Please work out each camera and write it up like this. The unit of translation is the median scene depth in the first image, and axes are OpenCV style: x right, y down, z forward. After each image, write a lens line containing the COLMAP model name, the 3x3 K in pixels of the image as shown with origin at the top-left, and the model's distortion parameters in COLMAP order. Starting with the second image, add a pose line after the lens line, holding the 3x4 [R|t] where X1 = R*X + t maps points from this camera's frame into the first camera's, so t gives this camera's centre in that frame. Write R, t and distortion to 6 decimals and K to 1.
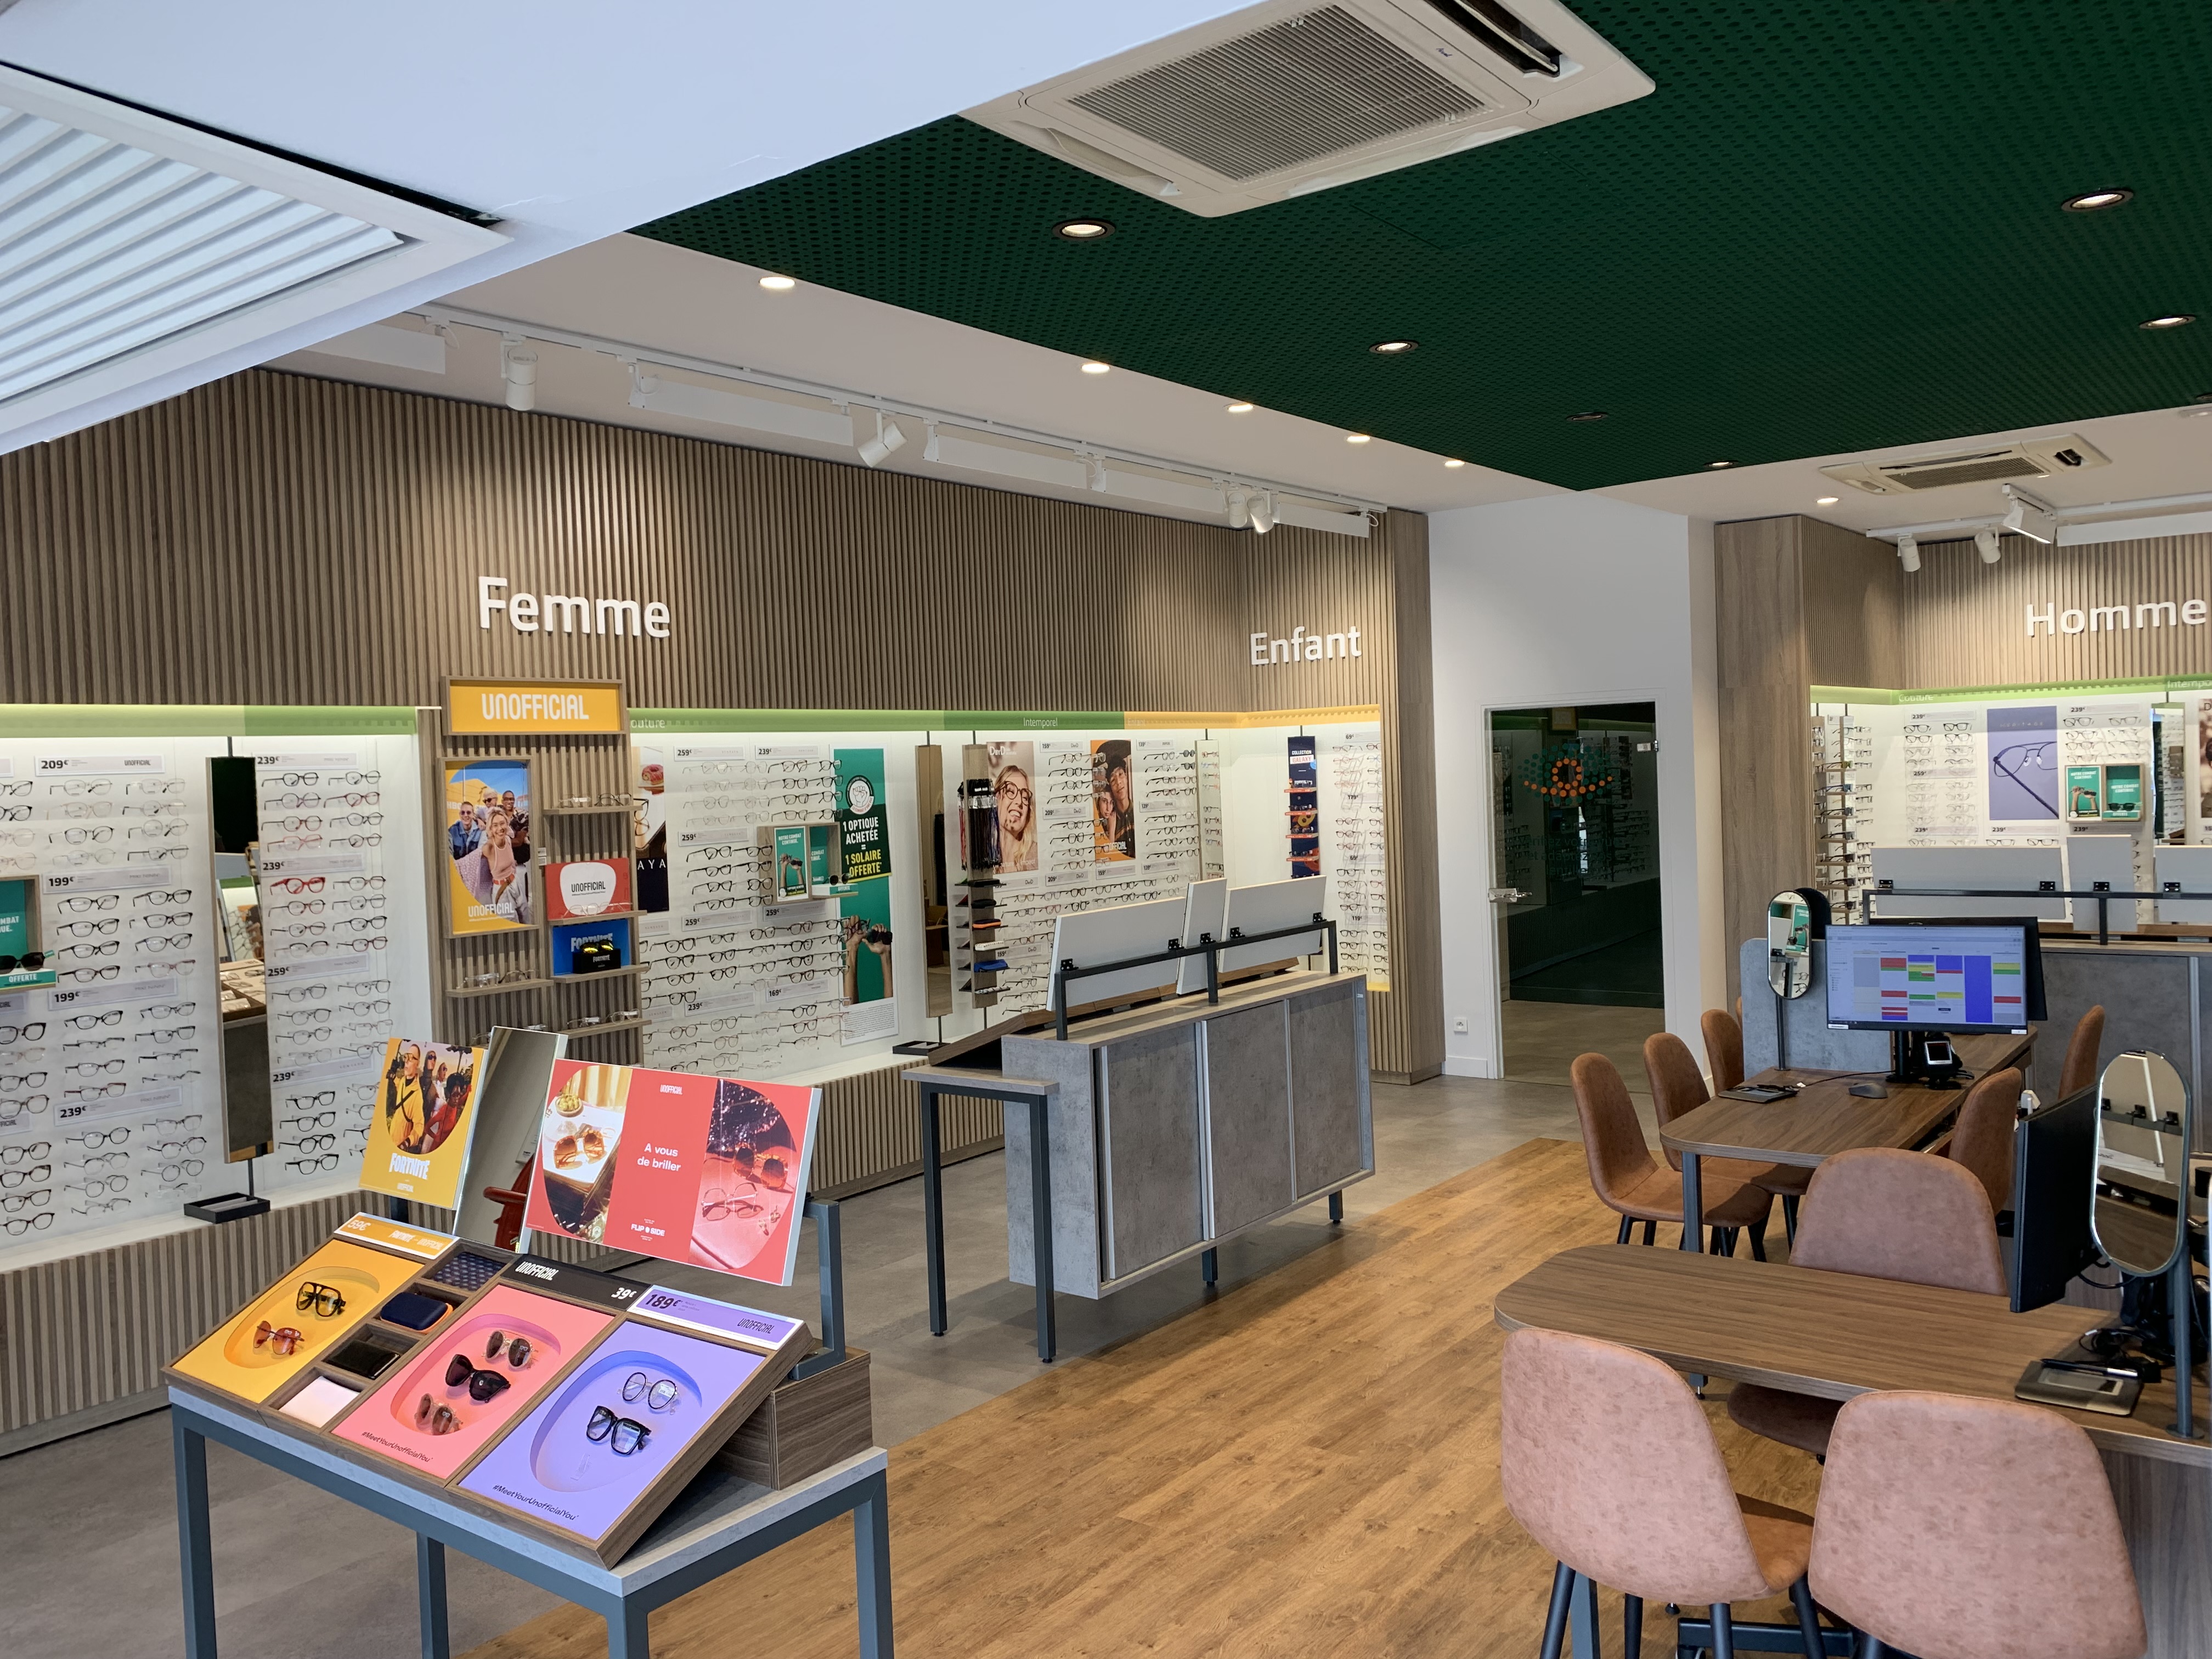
lens RADIAL K [[1659.7, 0, 1104.2], [0, 1659.7, 799.5], [0, 0, 1]] dist [0.081241, -0.107255]
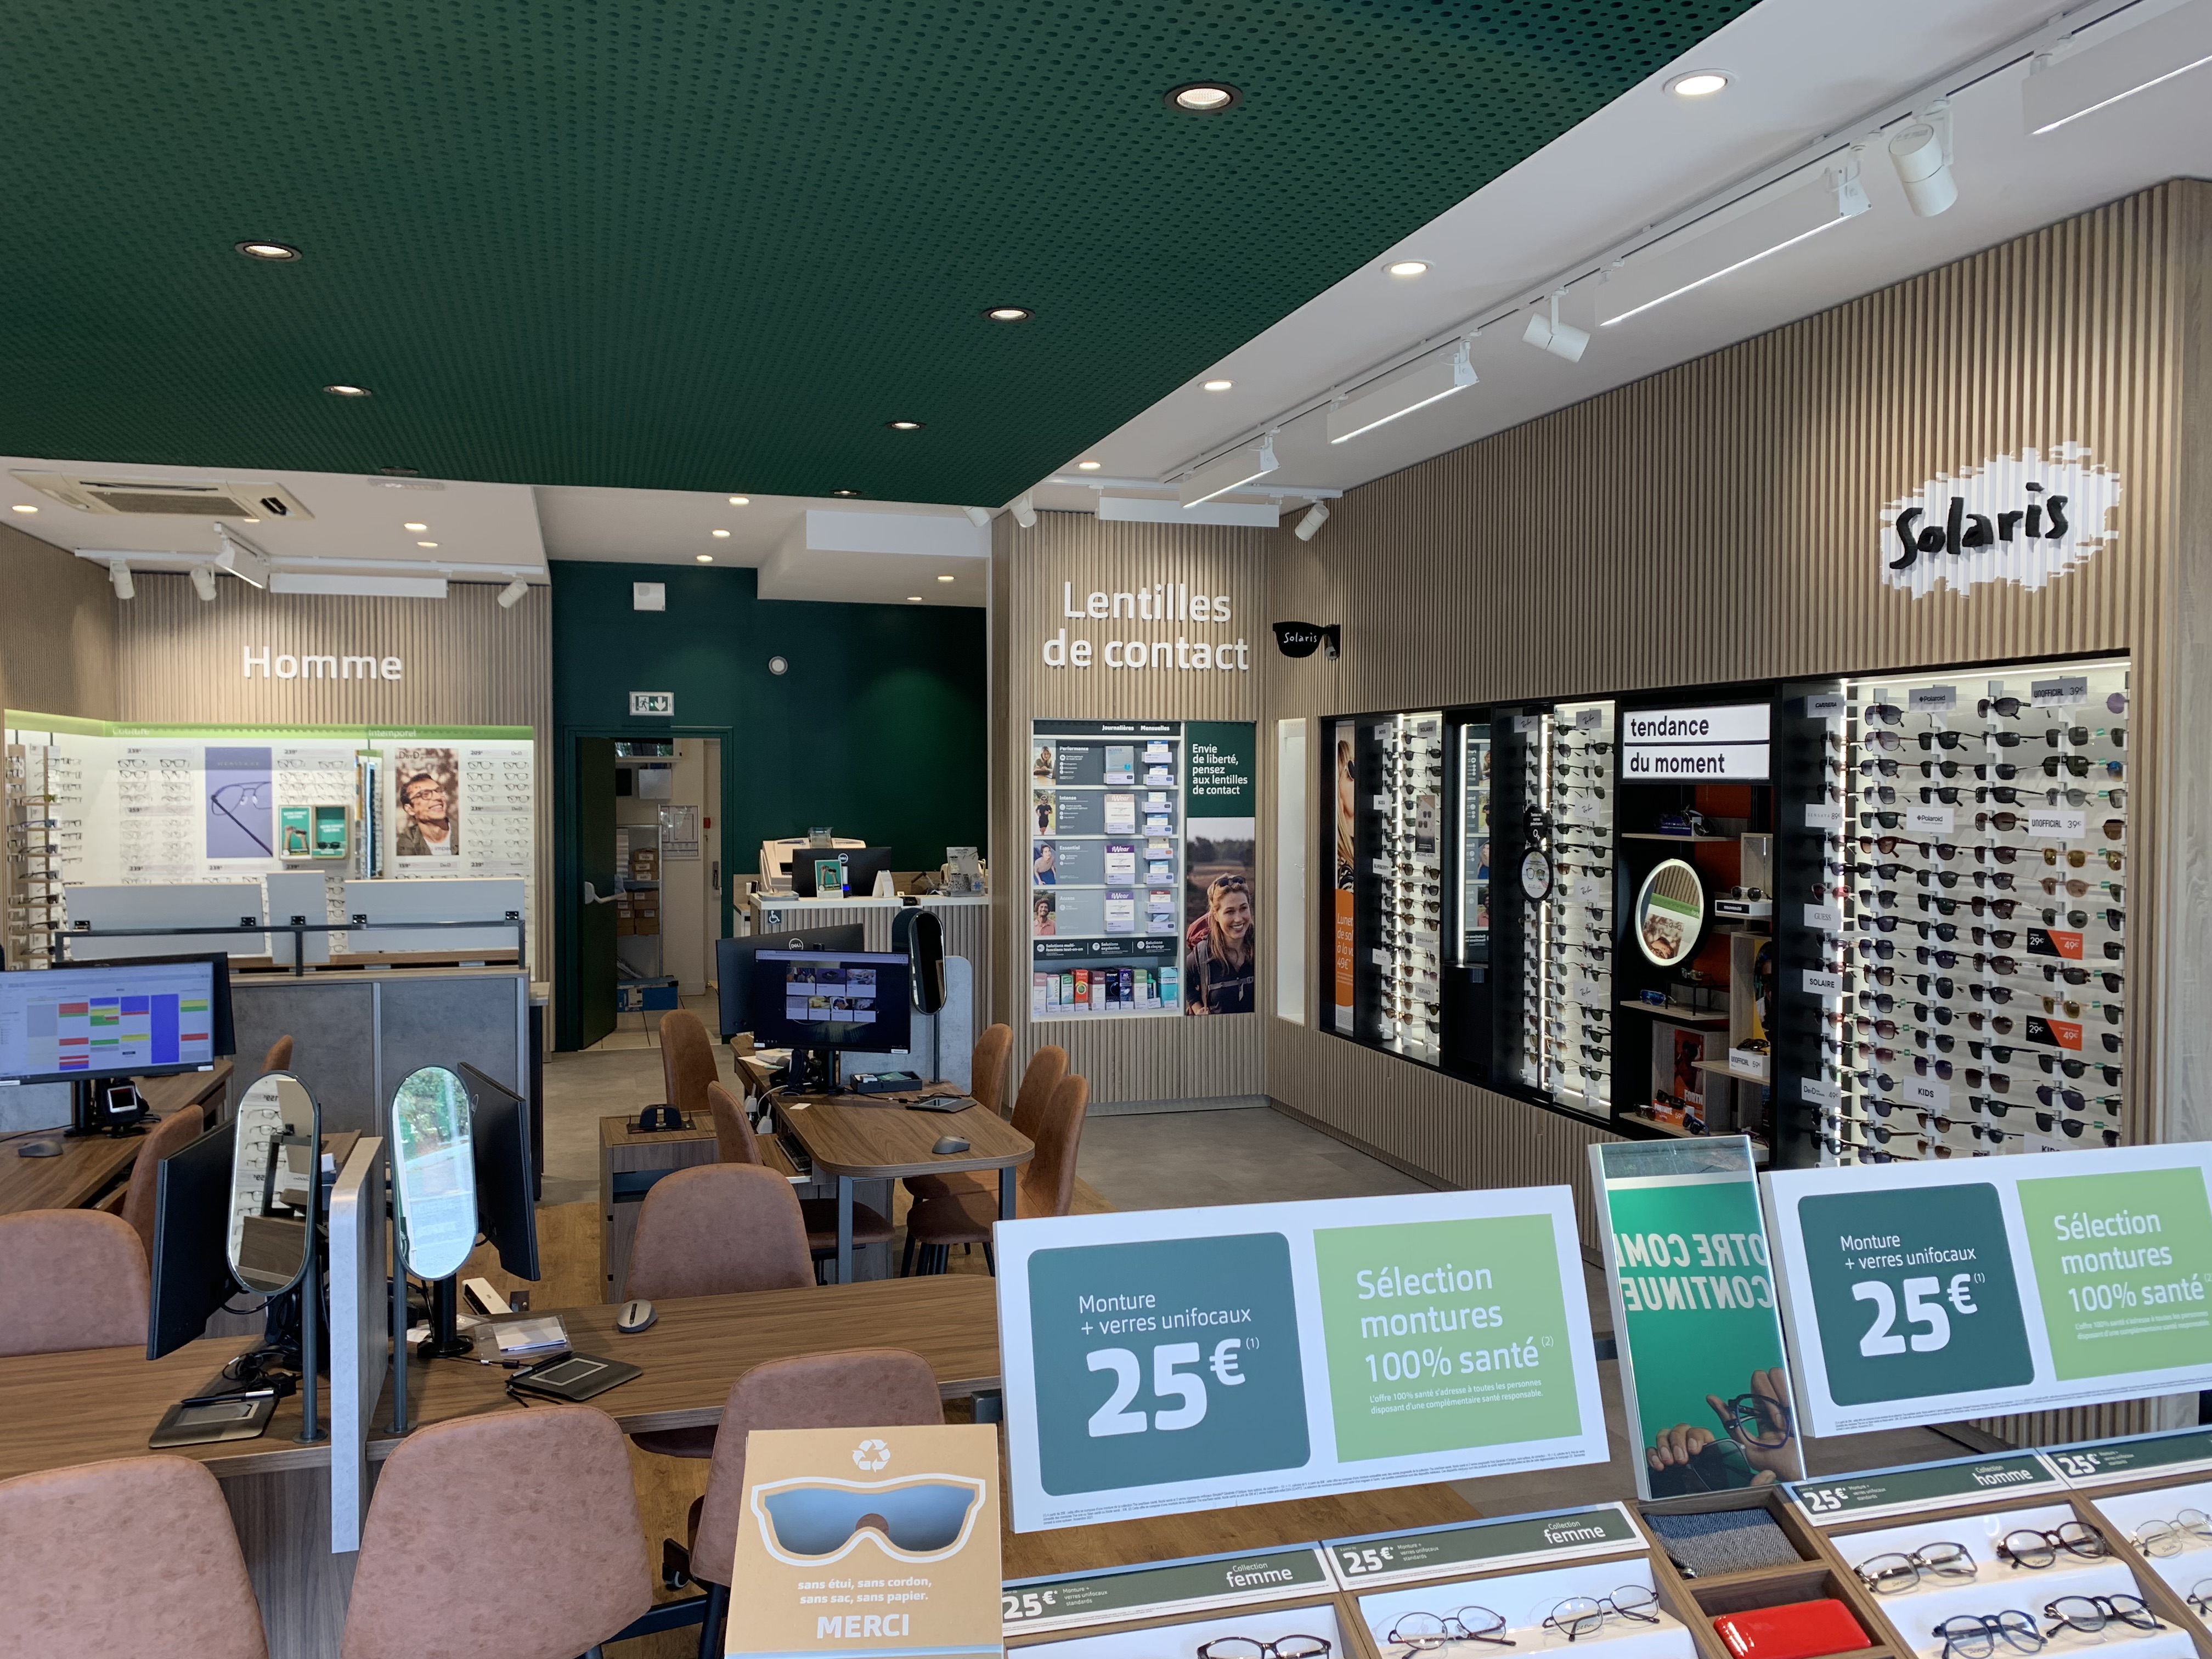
lens RADIAL K [[1650.8, 0, 1082.9], [0, 1650.8, 828.8], [0, 0, 1]] dist [0.096075, -0.151920]
pose [[0.577973, 0.013629, 0.815942, 0.025853], [-0.008333, 0.999907, -0.010800, 0.001992], [-0.816014, -0.000557, 0.578032, 0.002676]]
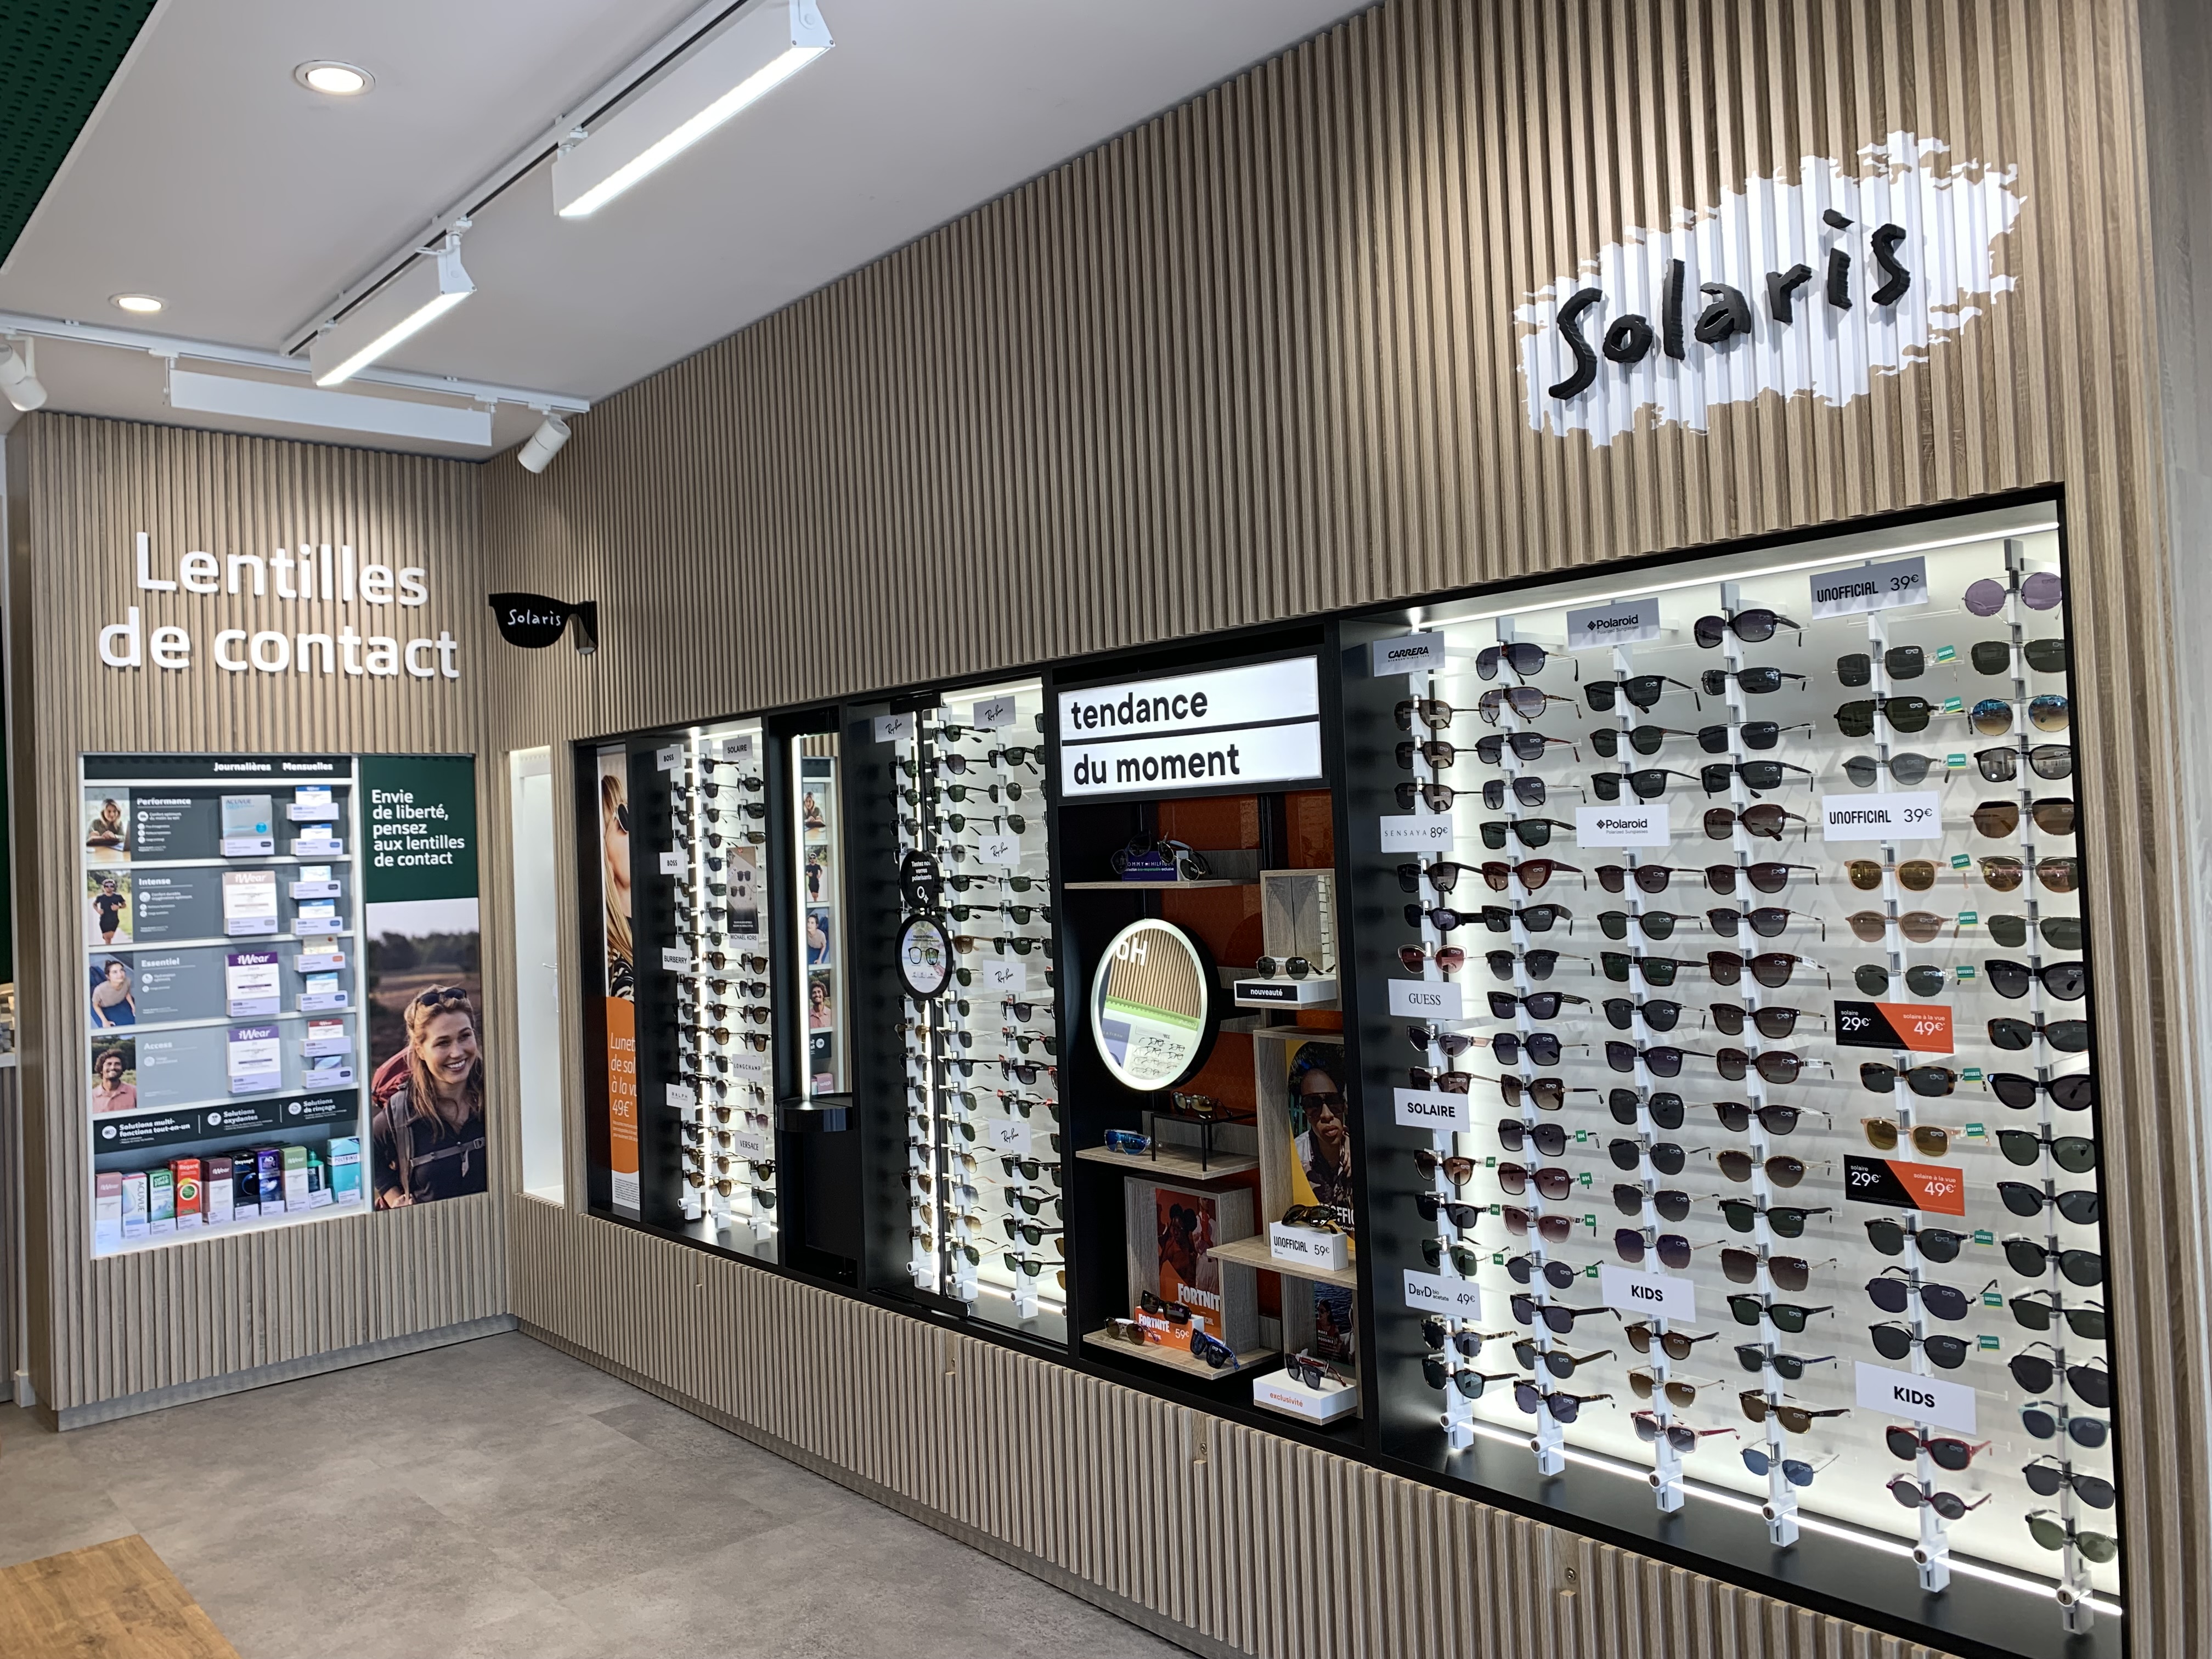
lens RADIAL K [[1708.5, 0, 1056.2], [0, 1708.5, 790.4], [0, 0, 1]] dist [0.075647, -0.123292]
pose [[0.204895, 0.059437, 0.976978, 0.327254], [0.051553, 0.996114, -0.071413, 0.002087], [-0.977425, 0.064998, 0.201034, 0.154789]]
